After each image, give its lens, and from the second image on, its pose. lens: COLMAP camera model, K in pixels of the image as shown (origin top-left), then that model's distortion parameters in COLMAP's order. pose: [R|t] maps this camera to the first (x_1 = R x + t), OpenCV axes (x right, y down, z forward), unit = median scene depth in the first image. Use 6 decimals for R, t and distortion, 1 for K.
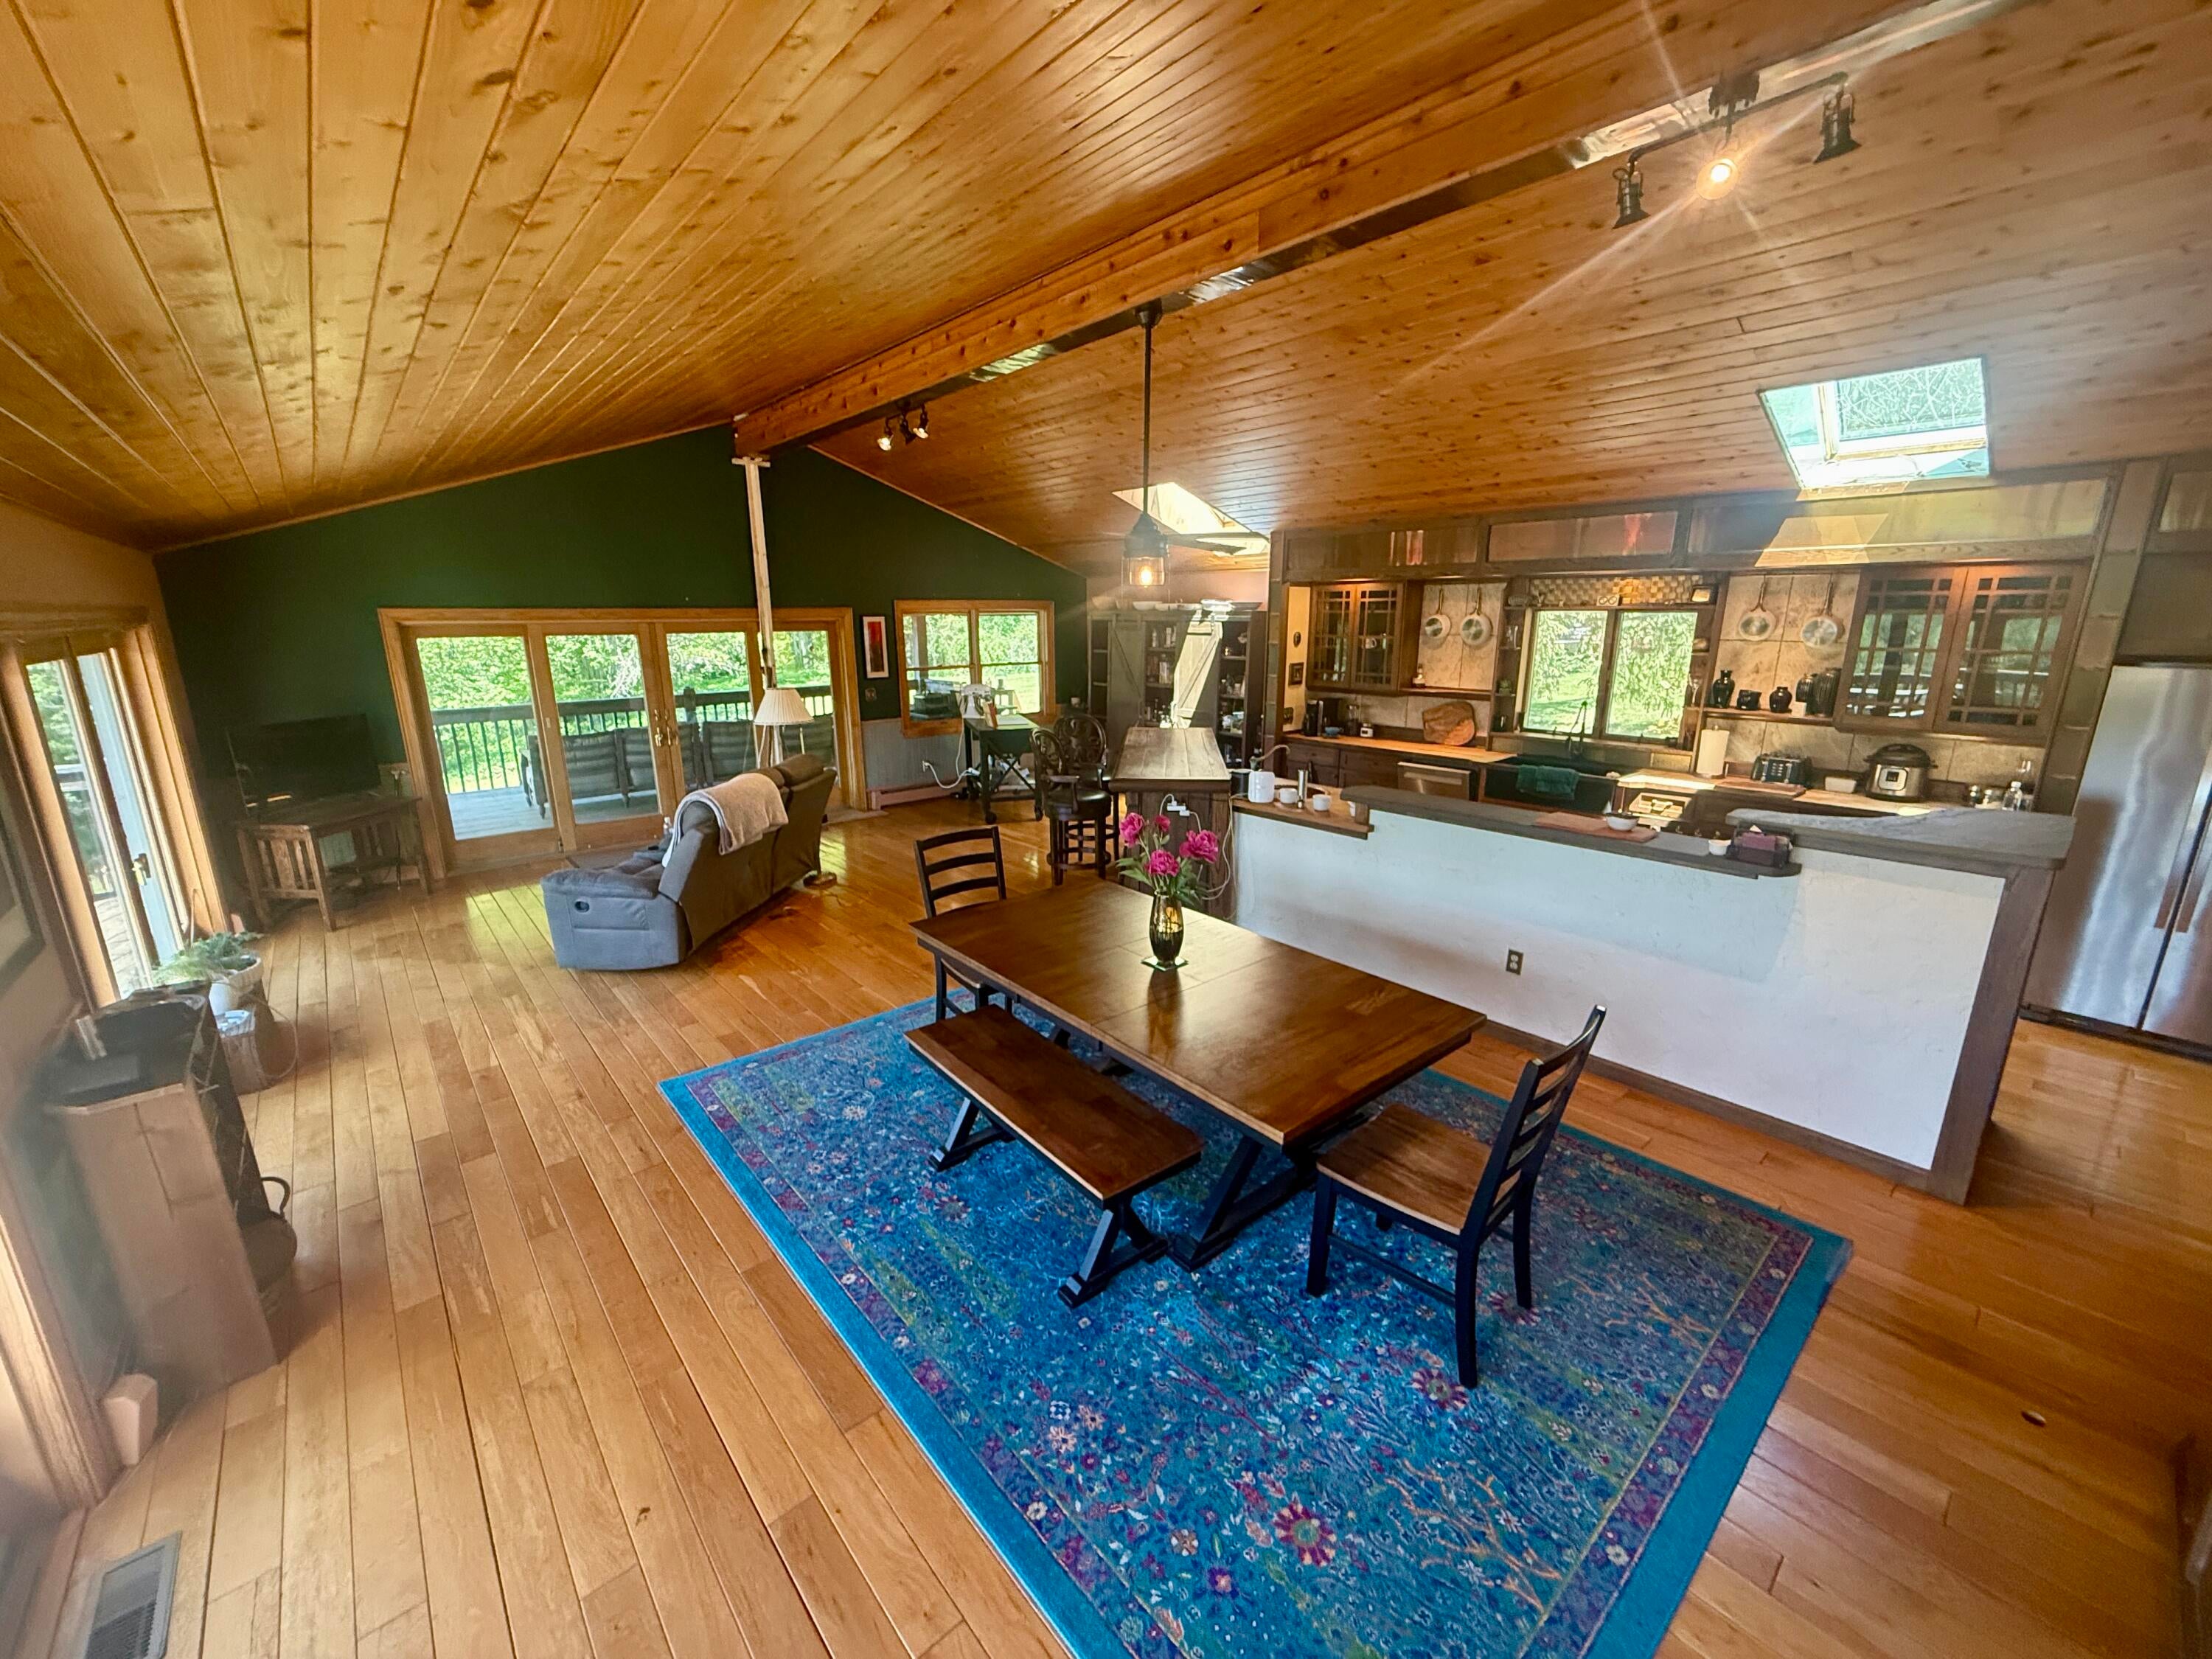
lens RADIAL K [[880.3, 0, 1096.6], [0, 880.3, 831.8], [0, 0, 1]] dist [0.000506, 0.000127]
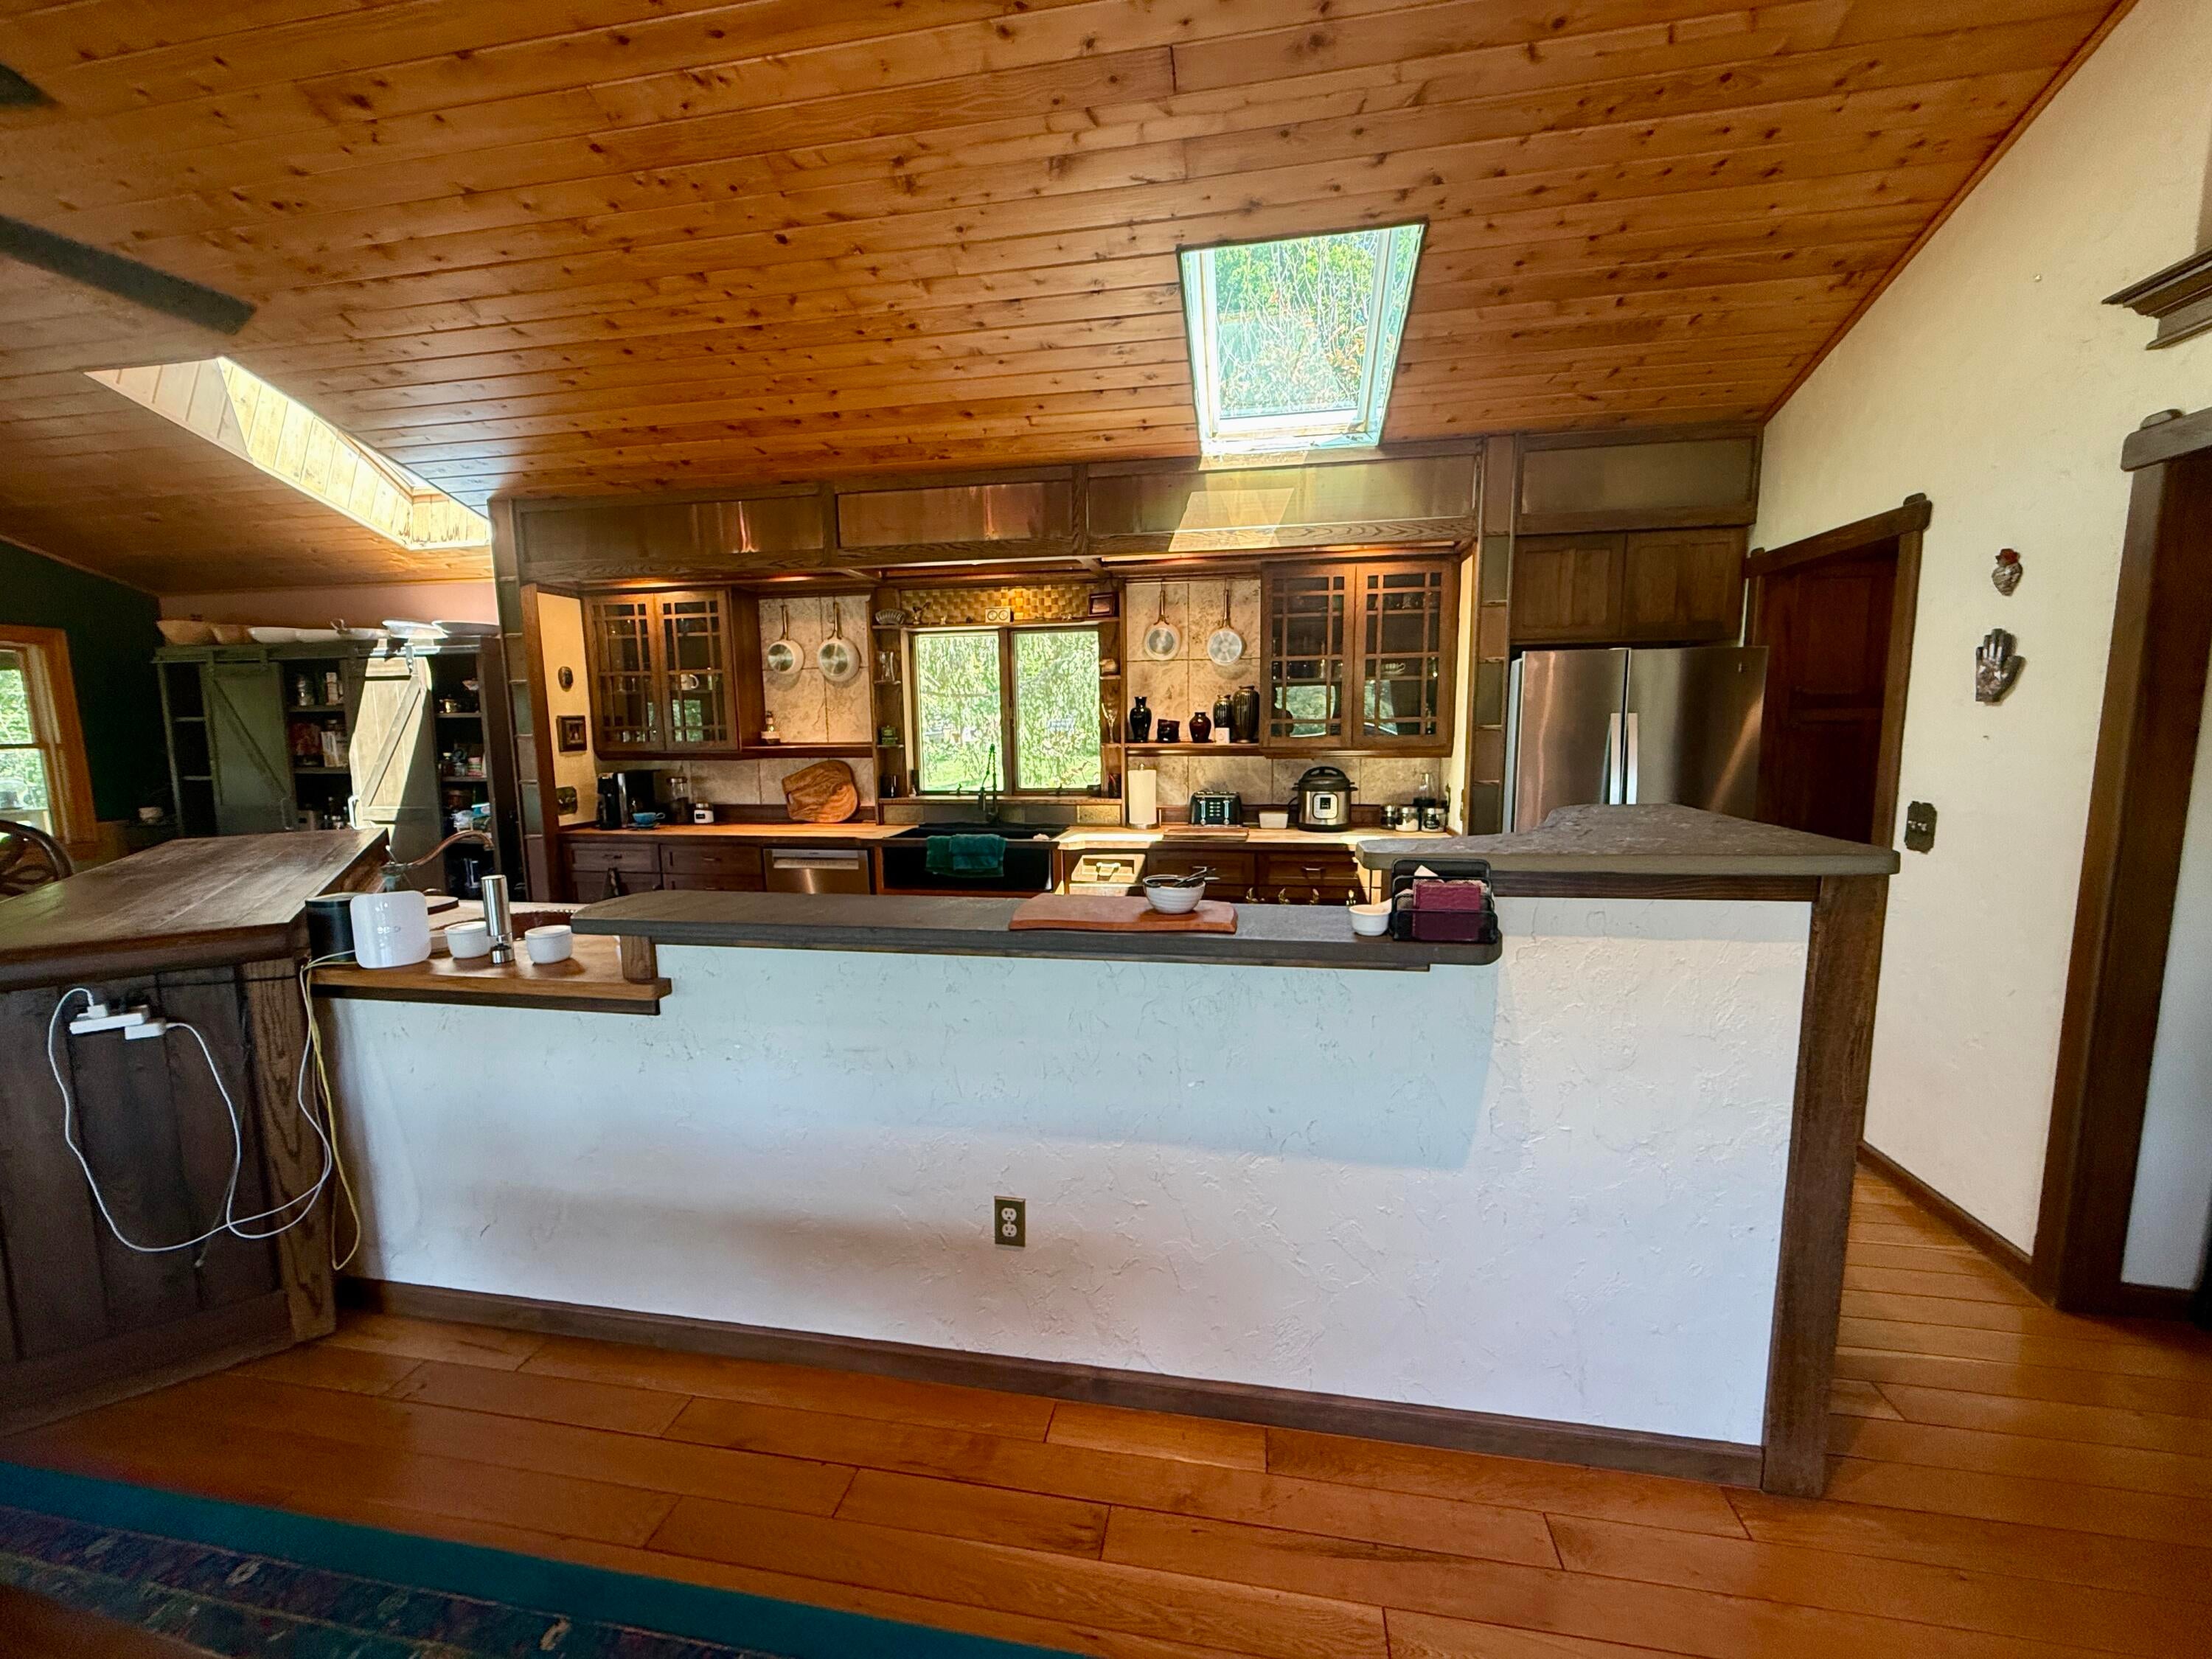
lens RADIAL K [[880.3, 0, 1103.2], [0, 880.3, 834.4], [0, 0, 1]] dist [0.000506, 0.000127]
pose [[0.776561, -0.088646, 0.623775, 0.163115], [0.162288, 0.984788, -0.062088, -0.012332], [-0.608782, 0.149446, 0.779134, 0.391404]]
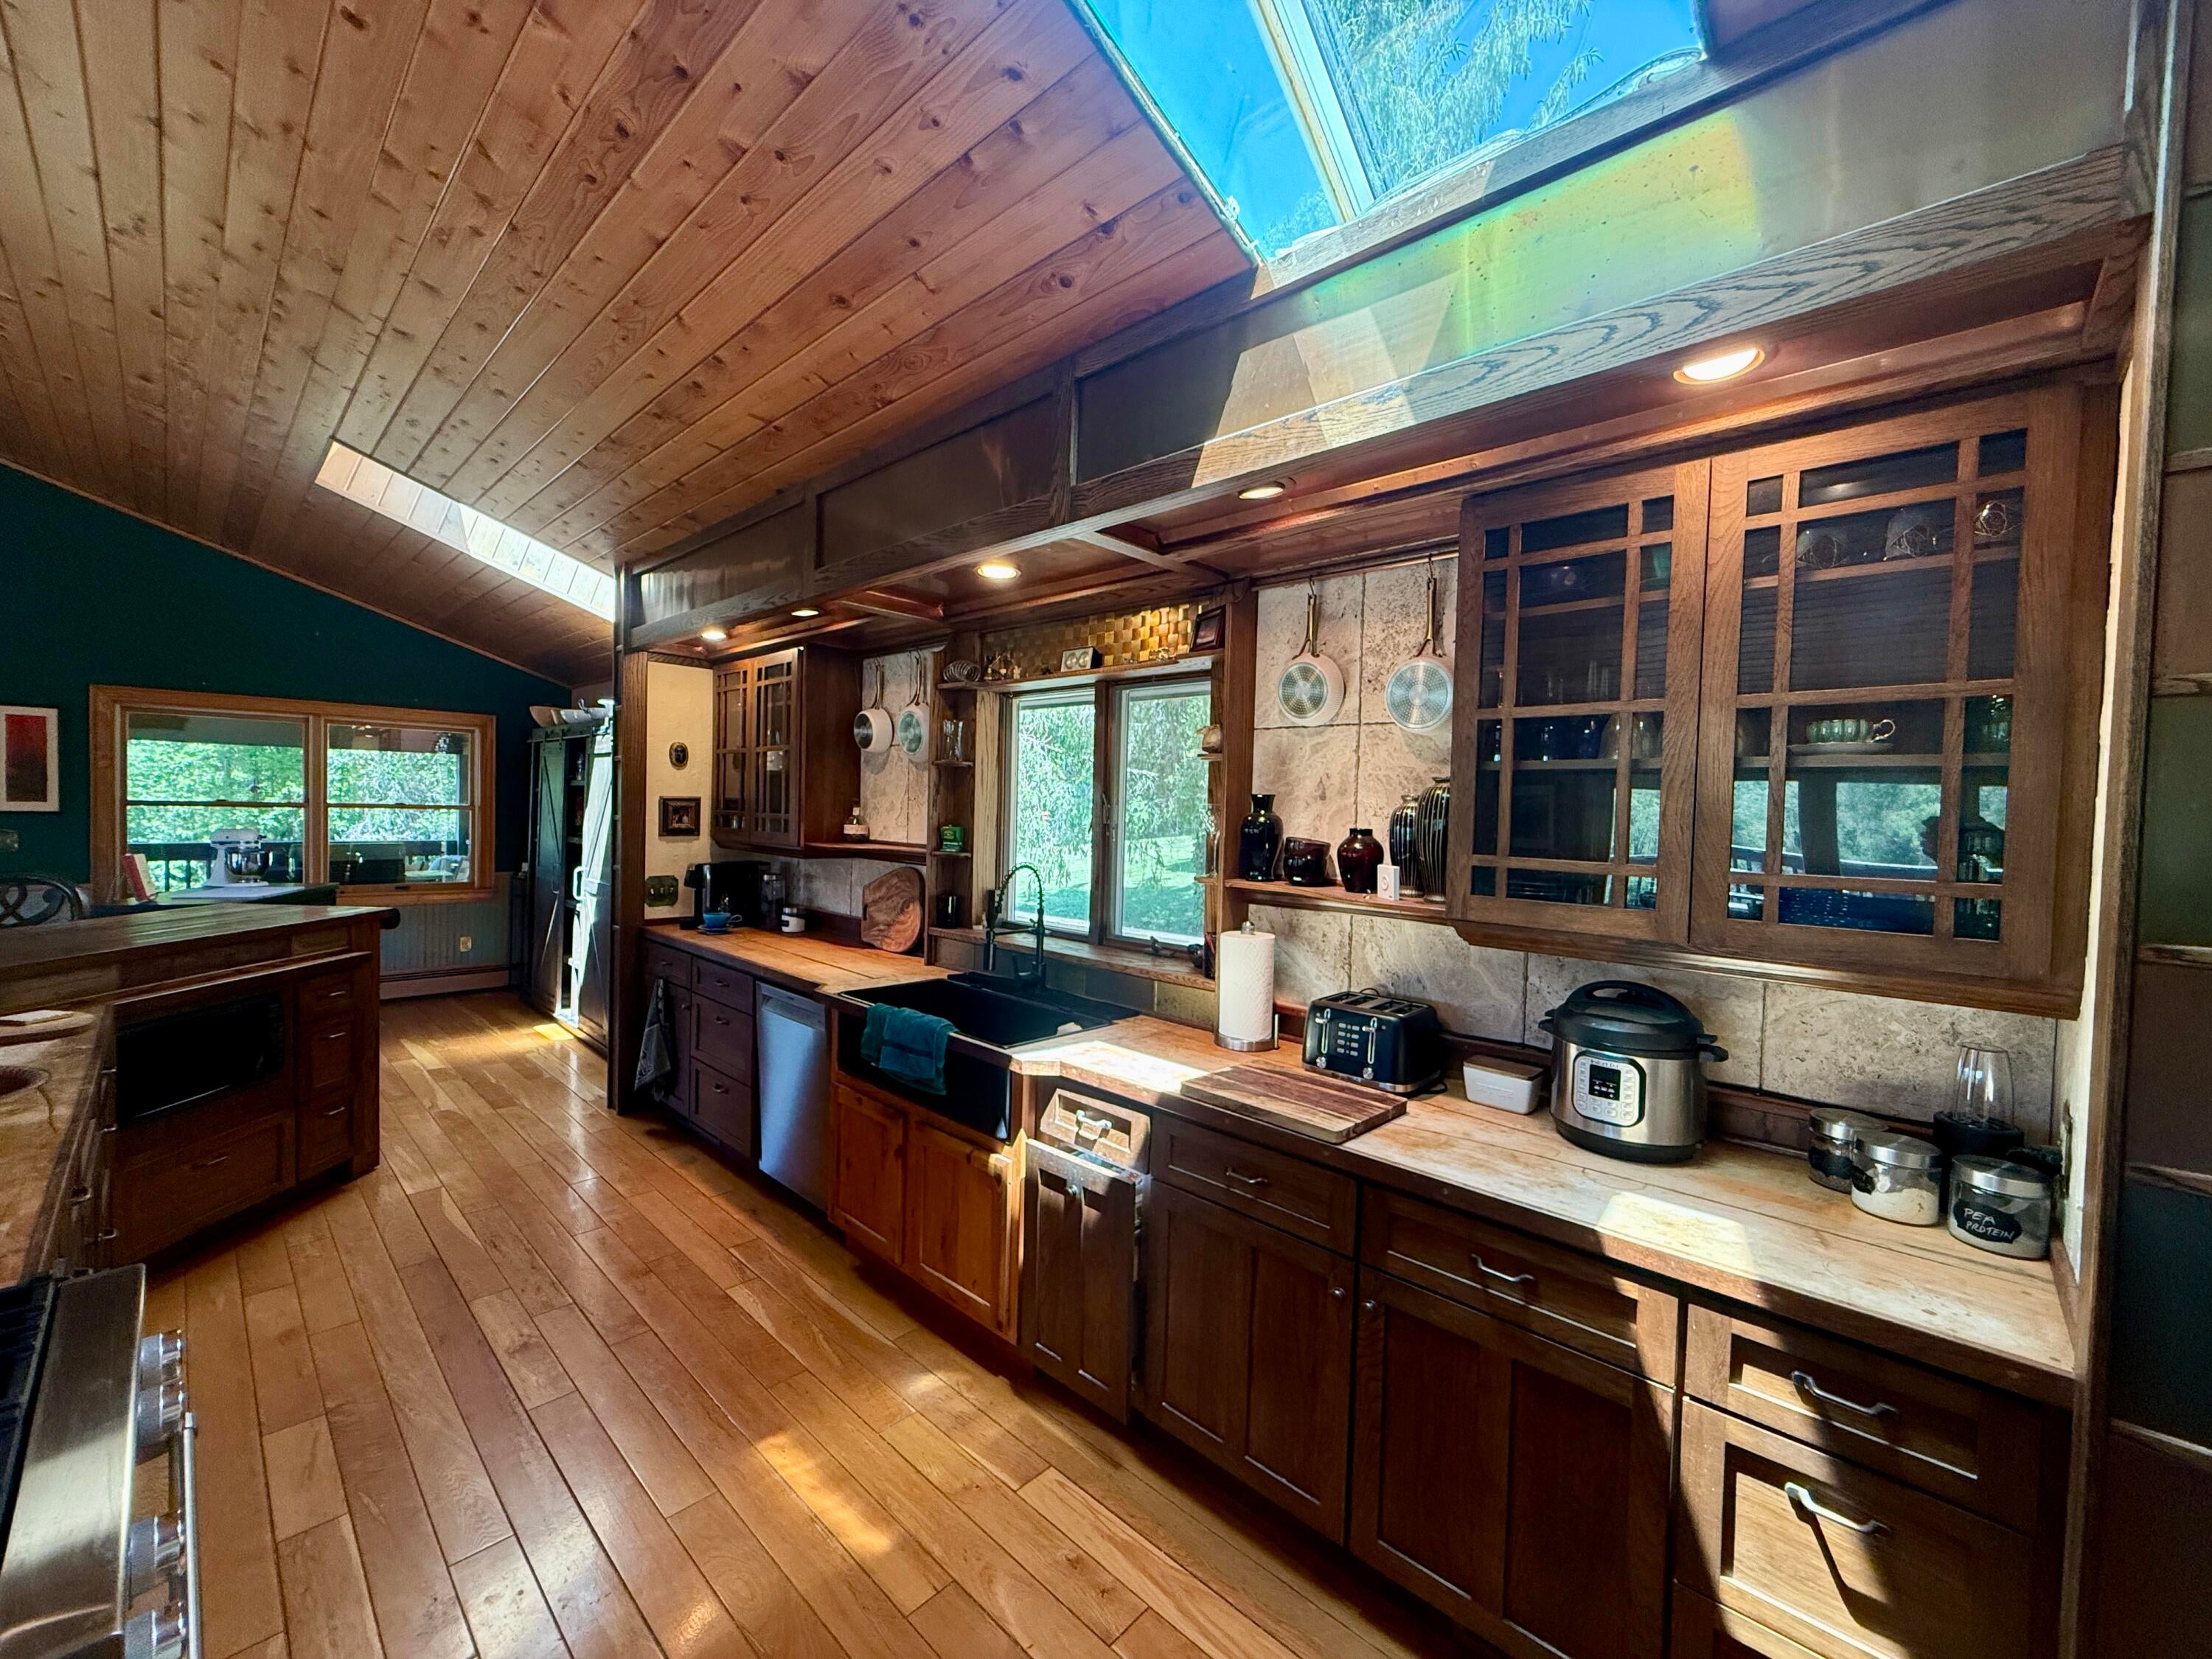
lens RADIAL K [[880.3, 0, 1097.8], [0, 880.3, 831.5], [0, 0, 1]] dist [0.000506, 0.000127]
pose [[0.994213, 0.030309, 0.103060, 0.570918], [-0.007513, 0.976642, -0.214741, -0.069402], [-0.107161, 0.212724, 0.971218, 0.572546]]
